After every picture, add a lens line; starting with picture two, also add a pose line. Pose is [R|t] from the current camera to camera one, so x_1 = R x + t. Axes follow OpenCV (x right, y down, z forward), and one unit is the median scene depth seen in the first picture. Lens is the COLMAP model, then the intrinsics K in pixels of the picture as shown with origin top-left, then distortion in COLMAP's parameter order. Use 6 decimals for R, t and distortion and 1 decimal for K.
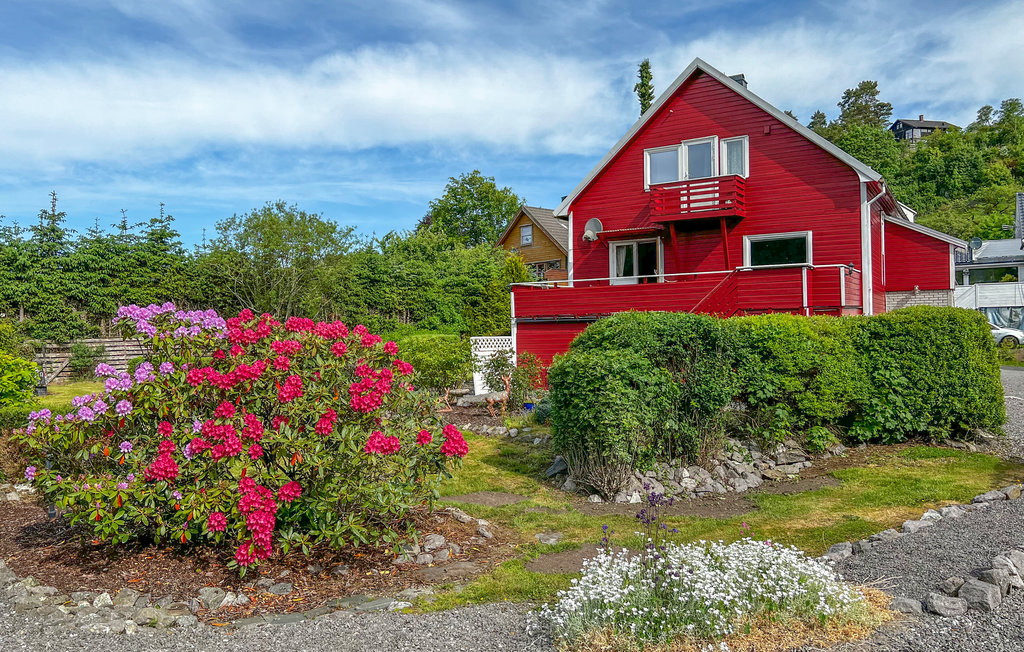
lens RADIAL K [[831.9, 0, 512.0], [0, 831.9, 326.0], [0, 0, 1]] dist [0.127932, -0.146554]
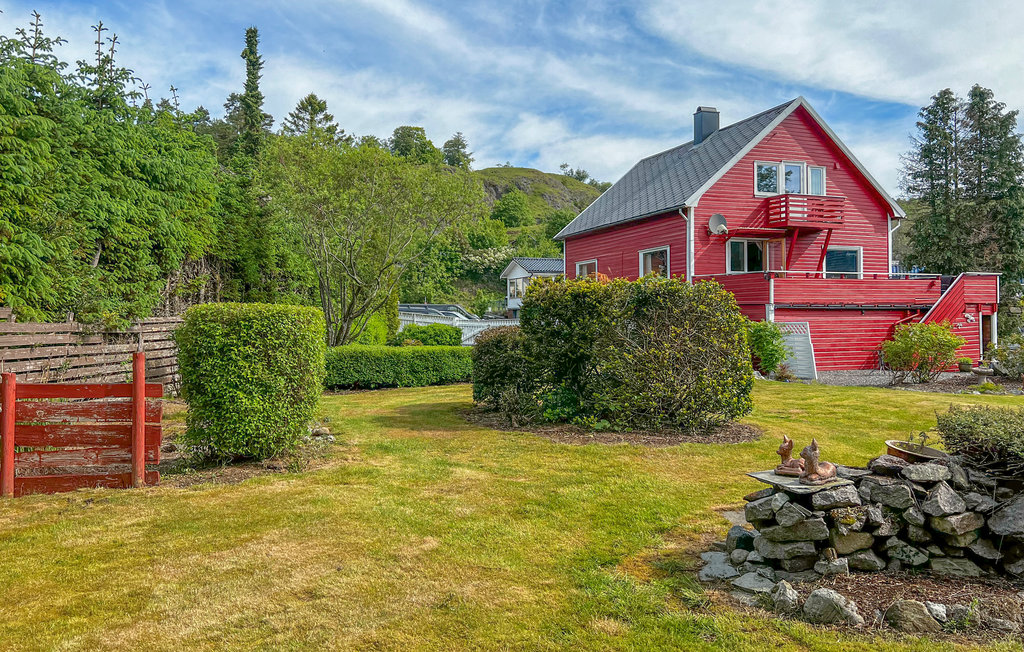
lens RADIAL K [[831.9, 0, 512.0], [0, 831.9, 326.0], [0, 0, 1]] dist [0.127932, -0.146554]
pose [[0.633533, 0.015485, 0.773561, -0.965506], [-0.014096, 0.999865, -0.008471, 0.029629], [-0.773587, -0.005537, 0.633665, 0.544173]]
